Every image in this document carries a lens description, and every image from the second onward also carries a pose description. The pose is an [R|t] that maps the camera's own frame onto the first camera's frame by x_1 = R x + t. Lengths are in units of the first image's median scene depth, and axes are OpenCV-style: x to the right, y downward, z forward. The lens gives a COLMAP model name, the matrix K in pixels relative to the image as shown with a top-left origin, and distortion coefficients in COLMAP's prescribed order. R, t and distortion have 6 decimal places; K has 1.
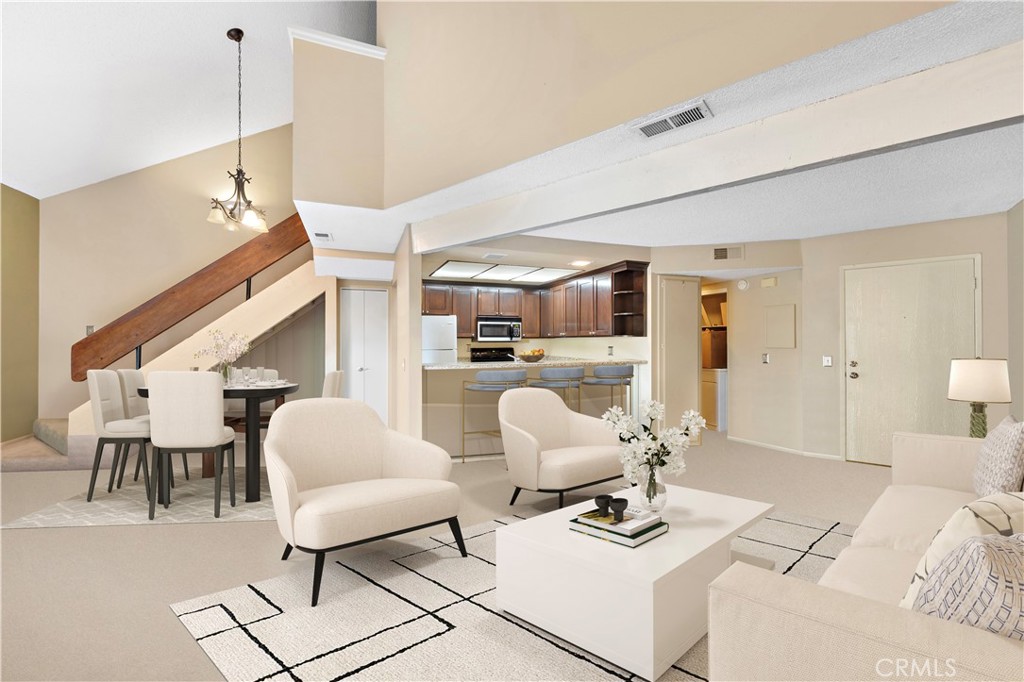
lens RADIAL K [[398.9, 0, 514.5], [0, 398.9, 343.4], [0, 0, 1]] dist [0.004698, -0.000064]
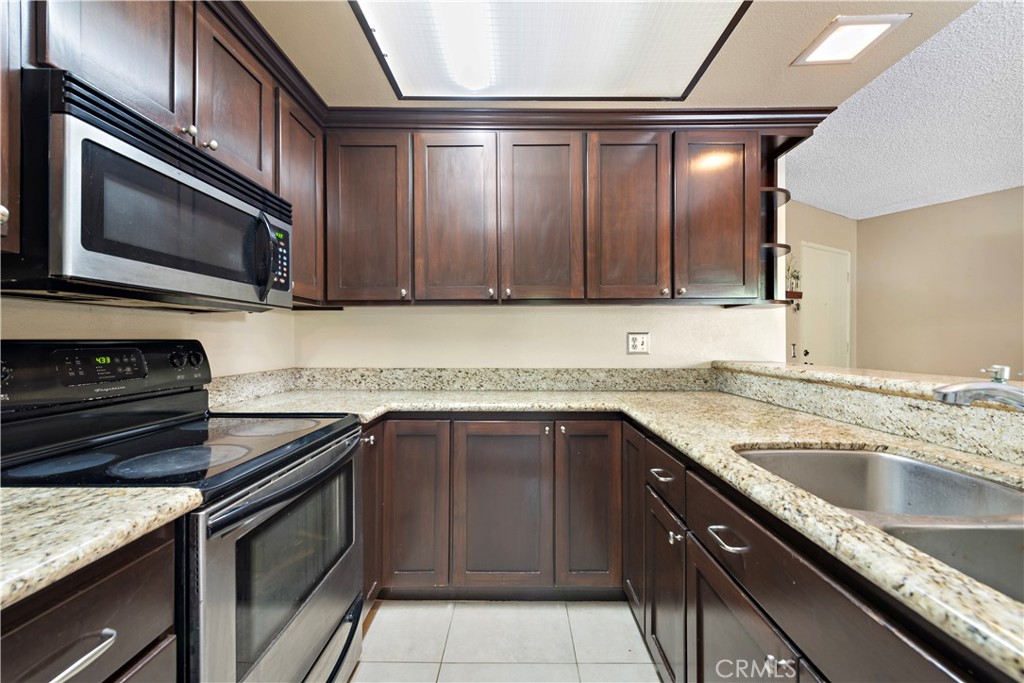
lens RADIAL K [[398.9, 0, 508.7], [0, 398.9, 341.5], [0, 0, 1]] dist [0.004698, -0.000064]
pose [[0.377388, -0.003185, 0.926050, -0.191236], [0.007120, 0.999975, 0.000538, 0.017377], [-0.926028, 0.006391, 0.377401, 1.059946]]
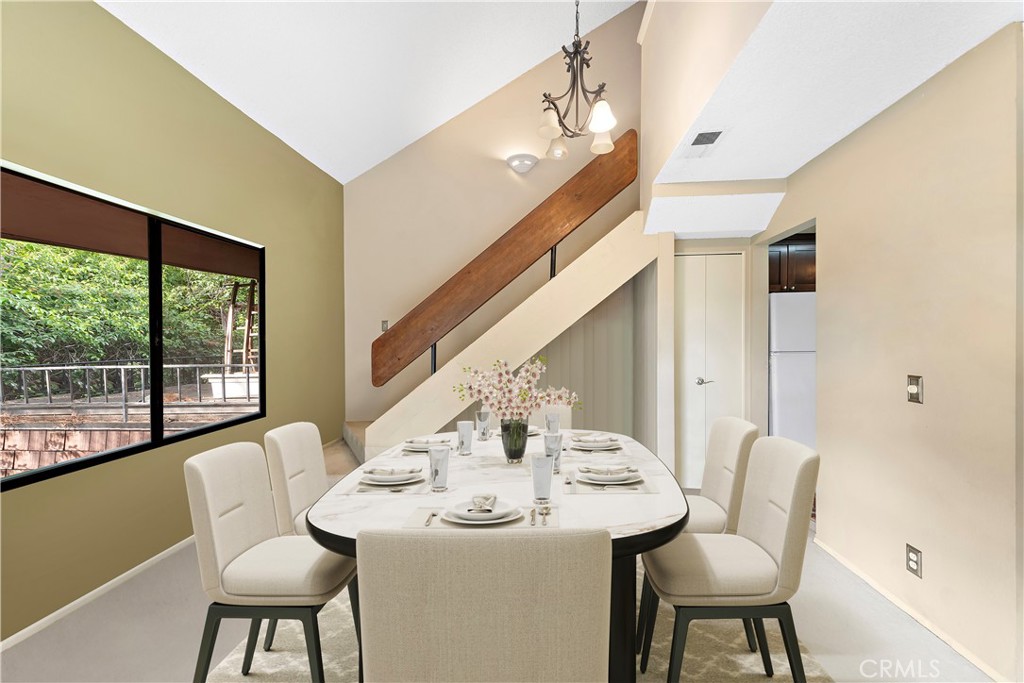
lens RADIAL K [[398.9, 0, 516.7], [0, 398.9, 347.7], [0, 0, 1]] dist [0.004698, -0.000064]
pose [[0.889377, 0.004096, -0.457156, -0.383300], [0.000265, 0.999955, 0.009476, 0.006344], [0.457175, -0.008549, 0.889336, 0.334116]]
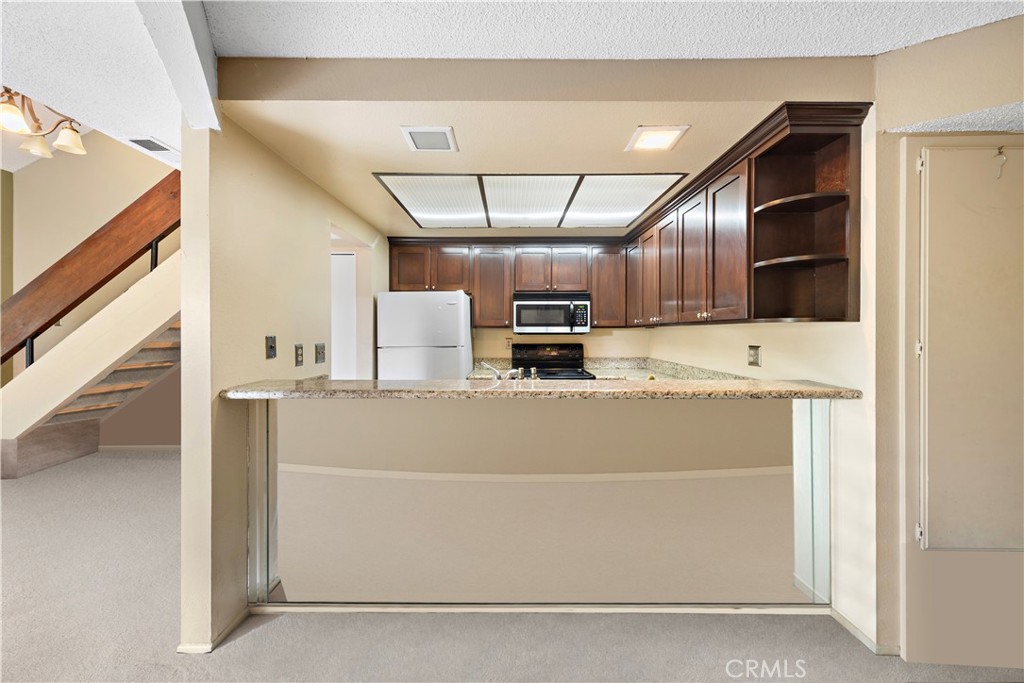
lens RADIAL K [[398.9, 0, 519.3], [0, 398.9, 332.7], [0, 0, 1]] dist [0.004698, -0.000064]
pose [[0.935000, 0.001890, -0.354644, 0.171004], [-0.003123, 0.999991, -0.002903, -0.005194], [0.354635, 0.003822, 0.934997, 0.545615]]
